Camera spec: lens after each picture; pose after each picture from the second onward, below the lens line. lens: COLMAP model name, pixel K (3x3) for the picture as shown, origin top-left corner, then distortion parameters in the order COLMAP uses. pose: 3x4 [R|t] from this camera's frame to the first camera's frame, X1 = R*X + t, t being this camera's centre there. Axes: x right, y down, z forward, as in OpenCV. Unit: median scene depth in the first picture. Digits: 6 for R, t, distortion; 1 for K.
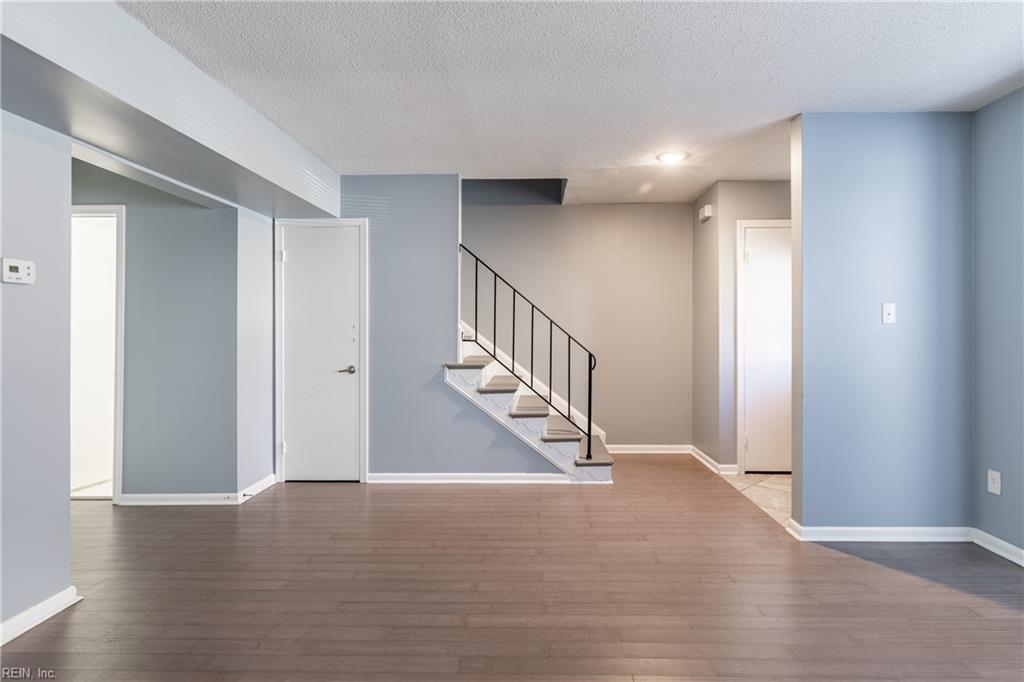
lens RADIAL K [[538.1, 0, 512.0], [0, 538.1, 341.0], [0, 0, 1]] dist [-0.000482, -0.000229]
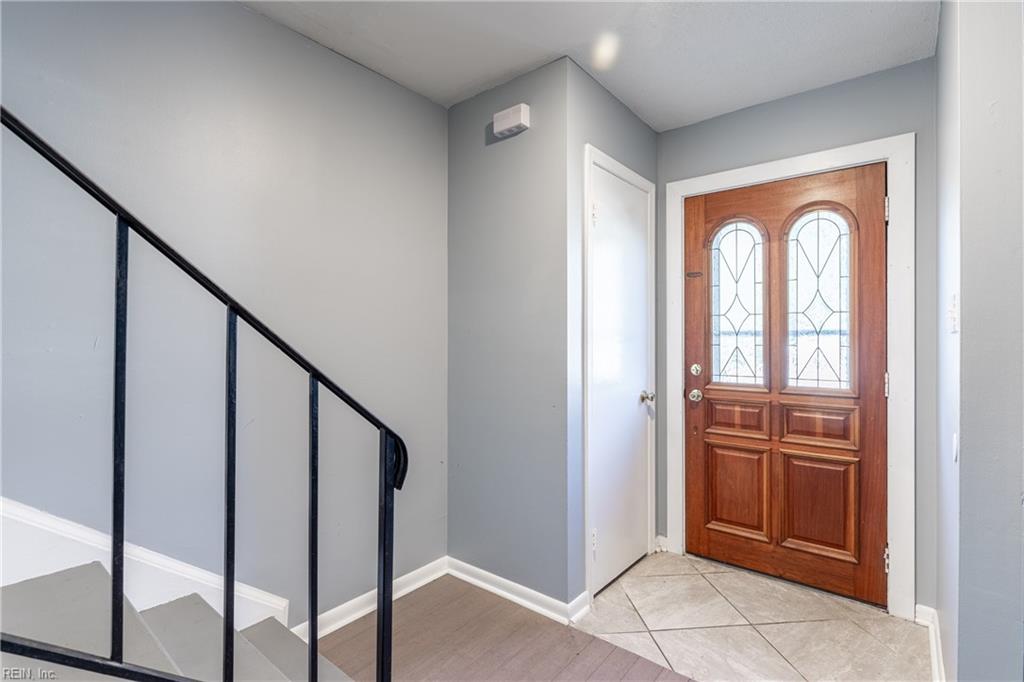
lens RADIAL K [[488.5, 0, 530.0], [0, 488.5, 342.7], [0, 0, 1]] dist [0.021800, 0.000001]
pose [[0.594209, -0.006721, 0.804283, -0.016988], [0.022223, 0.999721, -0.008064, -0.019910], [-0.804004, 0.022665, 0.594192, 0.786221]]
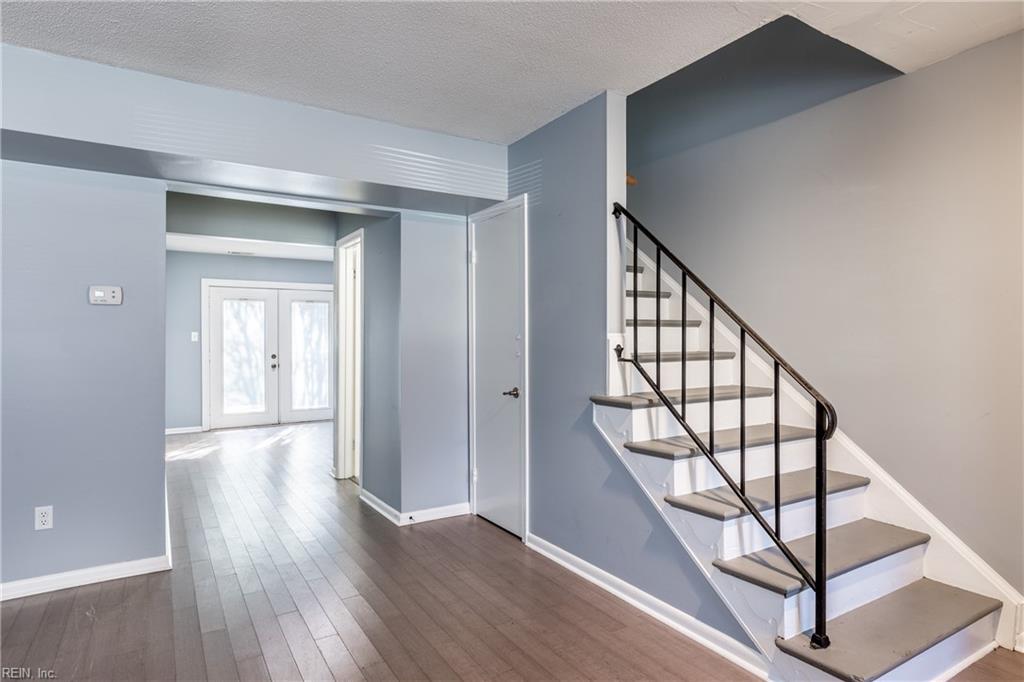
lens RADIAL K [[573.0, 0, 512.0], [0, 573.0, 341.0], [0, 0, 1]] dist [0.002904, 0.001054]
pose [[0.544686, 0.006047, -0.838618, 0.392401], [-0.020277, 0.999777, -0.005961, -0.015826], [0.838395, 0.020252, 0.544687, 0.544991]]
